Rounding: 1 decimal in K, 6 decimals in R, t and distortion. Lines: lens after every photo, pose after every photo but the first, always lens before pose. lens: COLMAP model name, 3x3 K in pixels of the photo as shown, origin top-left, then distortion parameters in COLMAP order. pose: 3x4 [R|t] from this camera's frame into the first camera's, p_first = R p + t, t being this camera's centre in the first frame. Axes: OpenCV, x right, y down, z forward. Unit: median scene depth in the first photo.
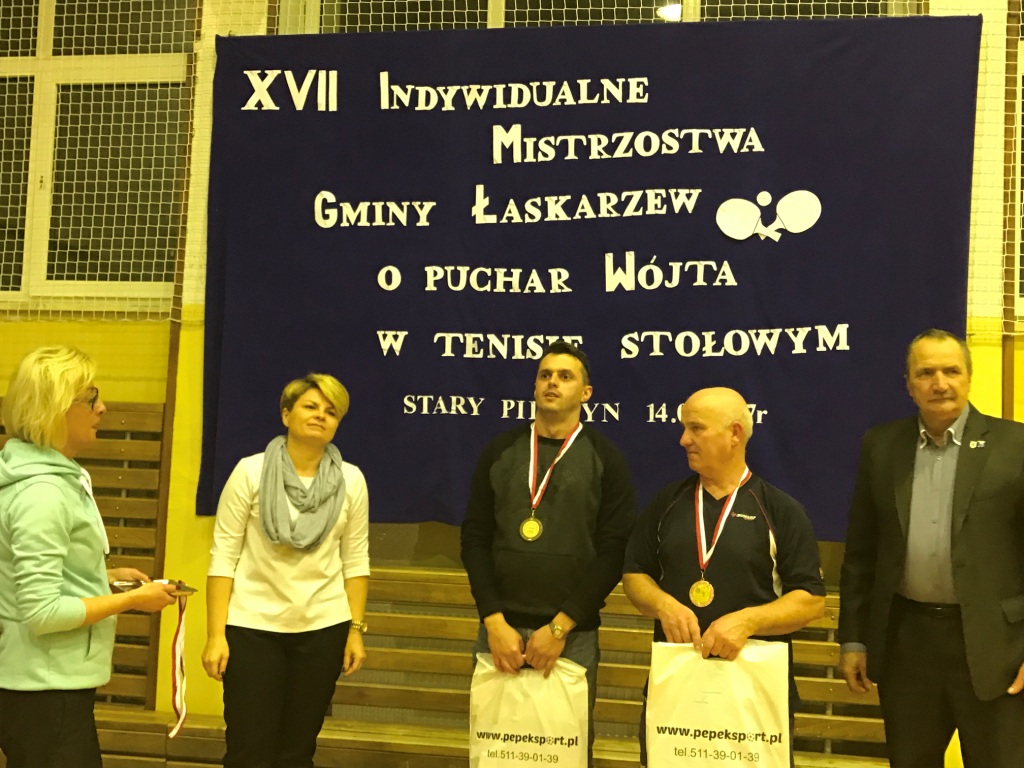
lens RADIAL K [[1201.7, 0, 507.0], [0, 1201.7, 375.1], [0, 0, 1]] dist [0.169898, -0.552737]
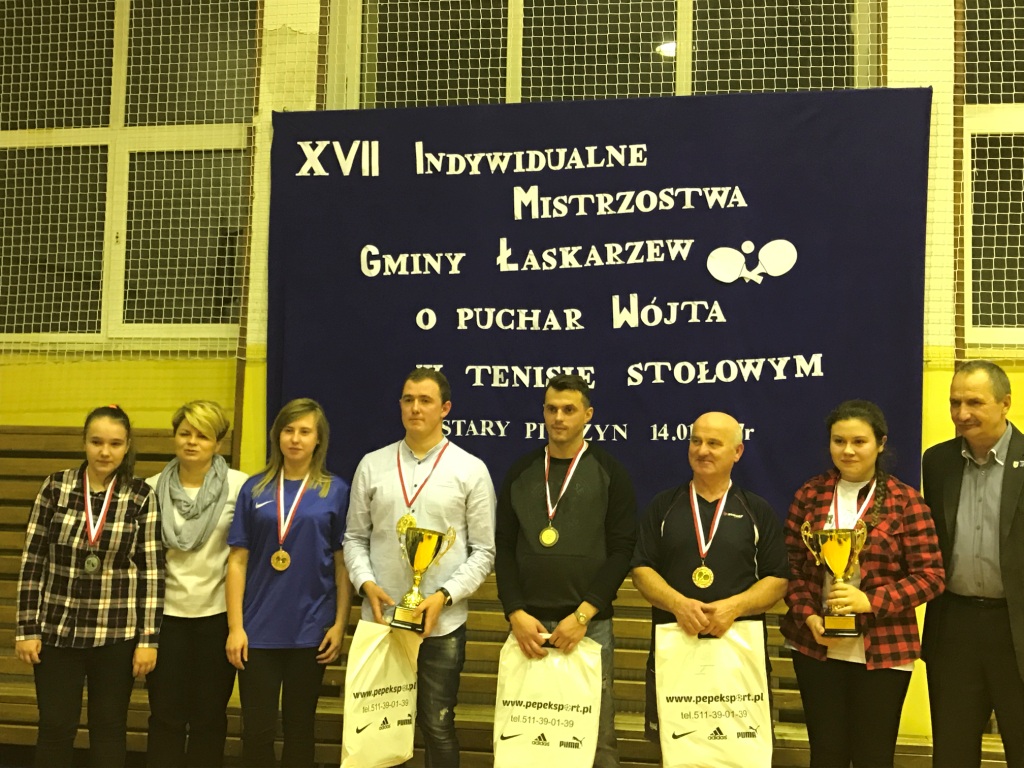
lens RADIAL K [[1201.7, 0, 507.0], [0, 1201.7, 375.1], [0, 0, 1]] dist [0.169898, -0.552737]
pose [[0.999858, -0.016129, -0.004812, -0.015543], [0.016077, 0.999813, -0.010751, -0.013209], [0.004984, 0.010672, 0.999931, -0.159646]]
